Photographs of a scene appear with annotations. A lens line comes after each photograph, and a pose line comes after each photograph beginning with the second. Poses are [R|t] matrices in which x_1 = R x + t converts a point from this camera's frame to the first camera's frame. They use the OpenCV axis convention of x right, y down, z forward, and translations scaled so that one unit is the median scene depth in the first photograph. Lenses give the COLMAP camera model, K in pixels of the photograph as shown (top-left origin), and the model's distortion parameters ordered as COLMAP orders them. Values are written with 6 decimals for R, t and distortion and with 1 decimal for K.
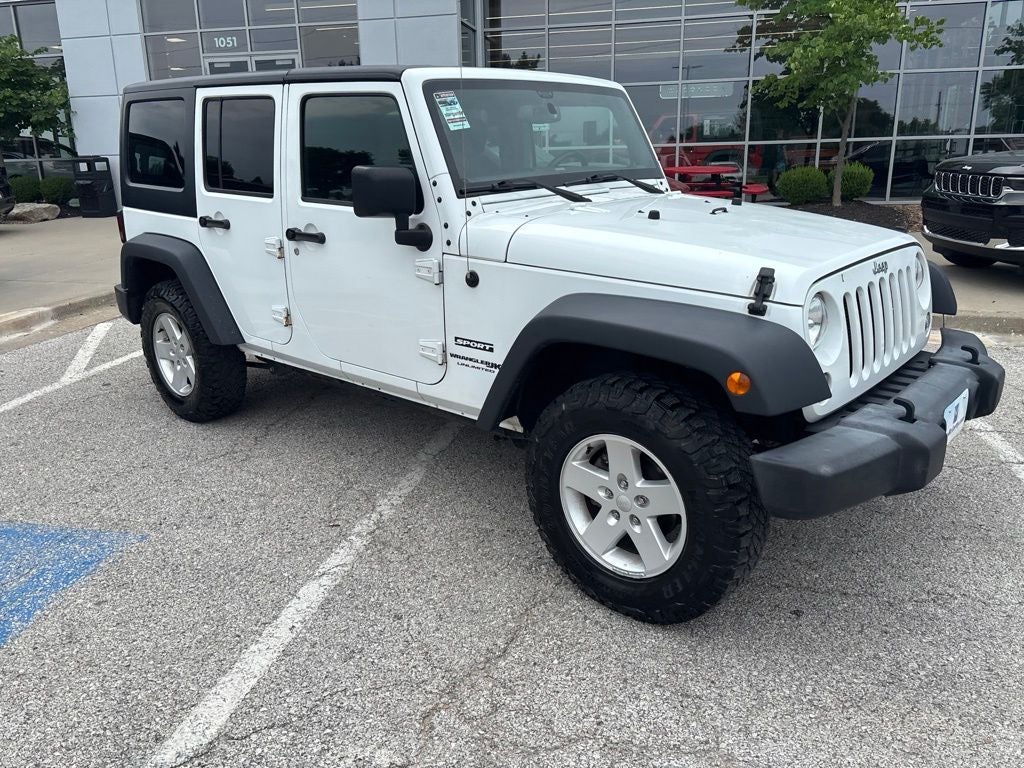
lens RADIAL K [[778.1, 0, 512.7], [0, 778.1, 391.8], [0, 0, 1]] dist [0.064678, -0.084088]
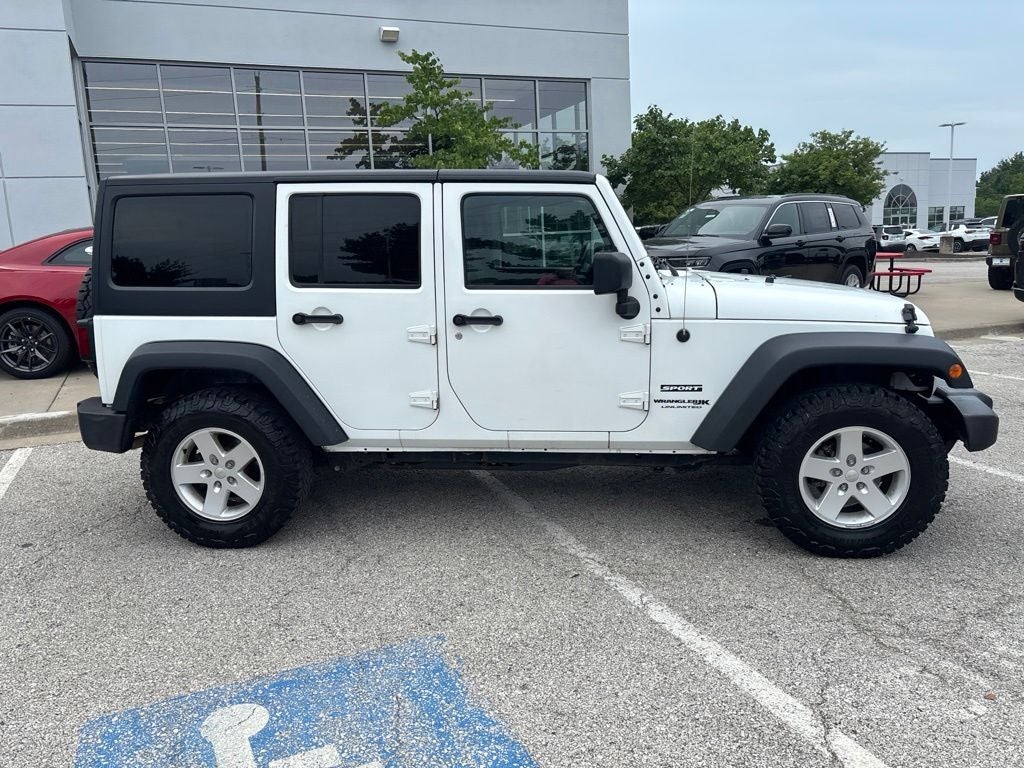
lens RADIAL K [[780.2, 0, 511.6], [0, 780.2, 376.1], [0, 0, 1]] dist [0.065863, -0.081650]
pose [[0.808236, -0.114205, 0.577677, -0.967309], [0.192243, 0.978436, -0.075536, -0.037017], [-0.556594, 0.172106, 0.812763, 0.130858]]
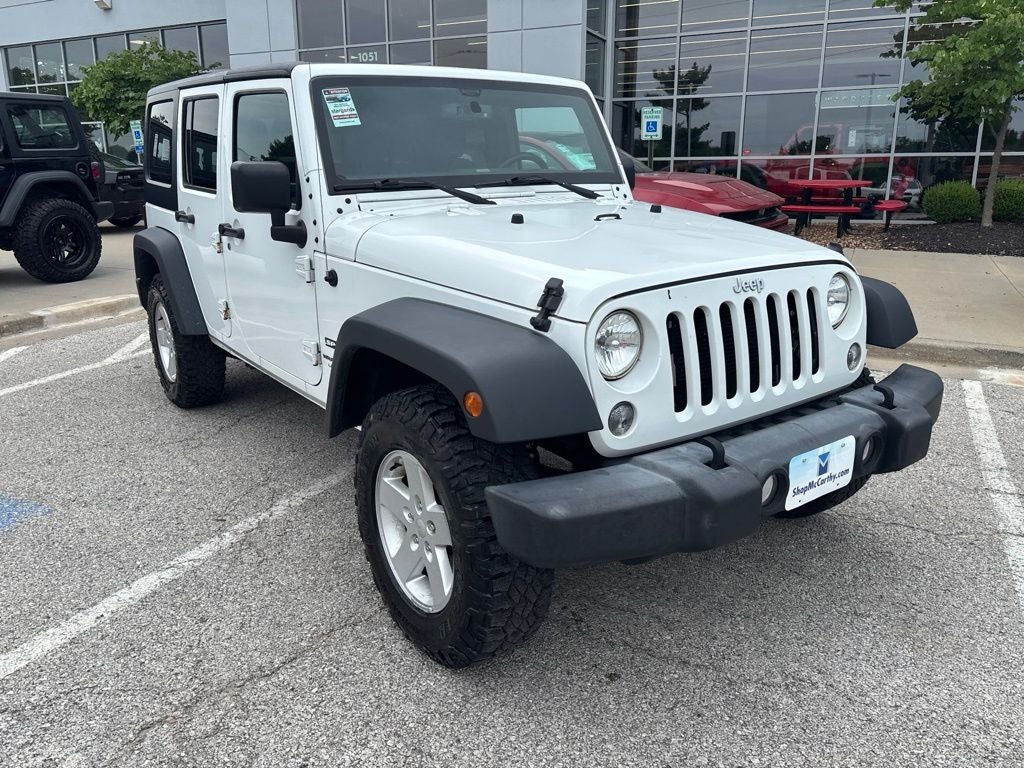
lens RADIAL K [[780.2, 0, 511.6], [0, 780.2, 376.1], [0, 0, 1]] dist [0.065863, -0.081650]
pose [[0.975228, 0.070492, -0.209668, 0.357232], [-0.077511, 0.996667, -0.025437, -0.015899], [0.207176, 0.041059, 0.977442, 0.098579]]
